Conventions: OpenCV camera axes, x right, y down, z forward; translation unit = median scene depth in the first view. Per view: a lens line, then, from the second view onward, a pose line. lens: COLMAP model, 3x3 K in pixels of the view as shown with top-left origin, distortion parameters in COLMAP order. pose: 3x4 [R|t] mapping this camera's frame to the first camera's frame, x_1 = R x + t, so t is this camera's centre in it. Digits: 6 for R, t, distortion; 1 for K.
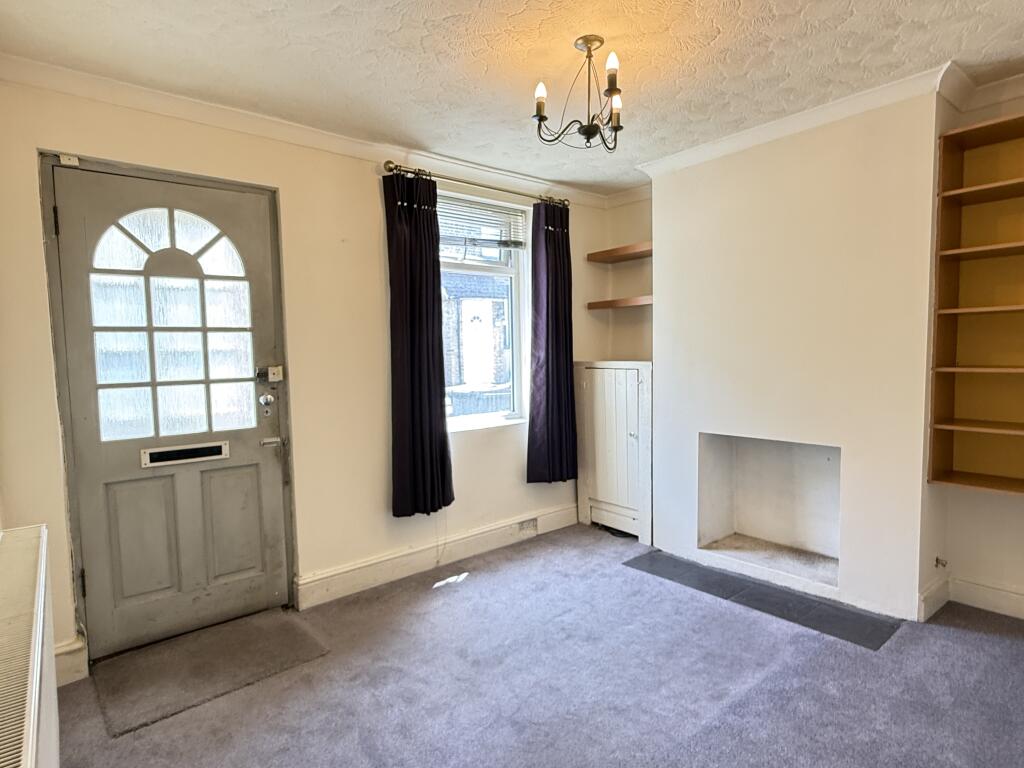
lens RADIAL K [[558.6, 0, 512.0], [0, 558.6, 384.0], [0, 0, 1]] dist [0.000927, 0.000386]
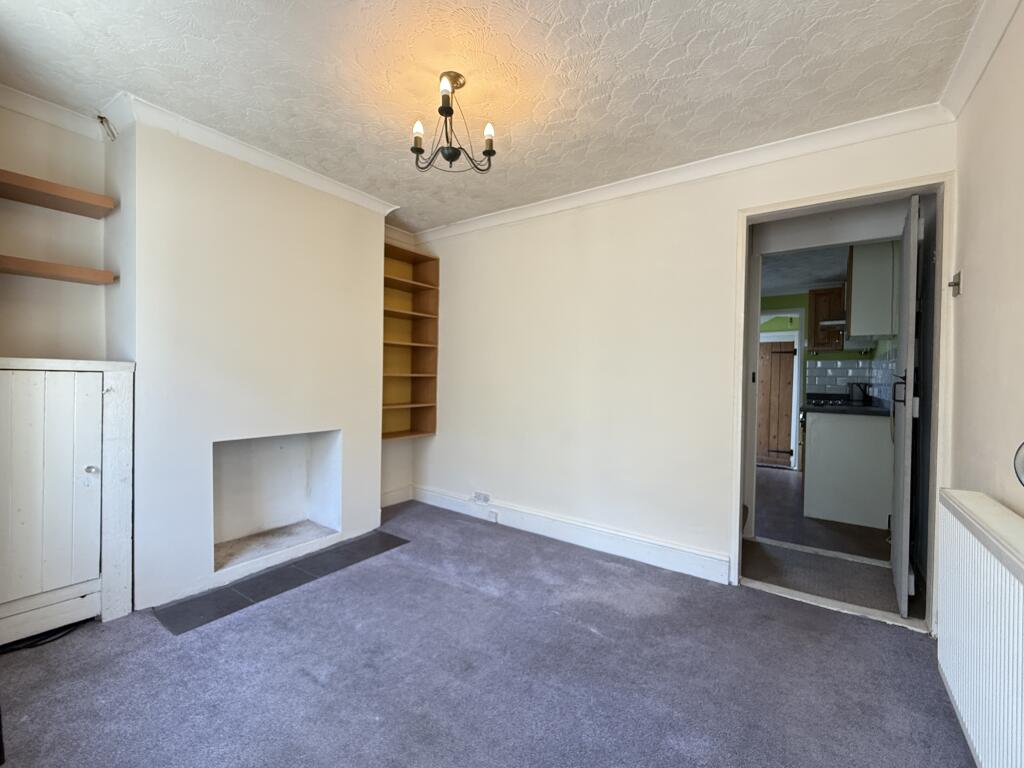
lens RADIAL K [[425.5, 0, 512.0], [0, 425.5, 384.0], [0, 0, 1]] dist [-0.000241, 0.000026]
pose [[-0.247325, 0.004903, 0.968920, -0.482687], [0.048237, 0.998810, 0.007259, 0.010359], [-0.967731, 0.048533, -0.247267, 0.737457]]
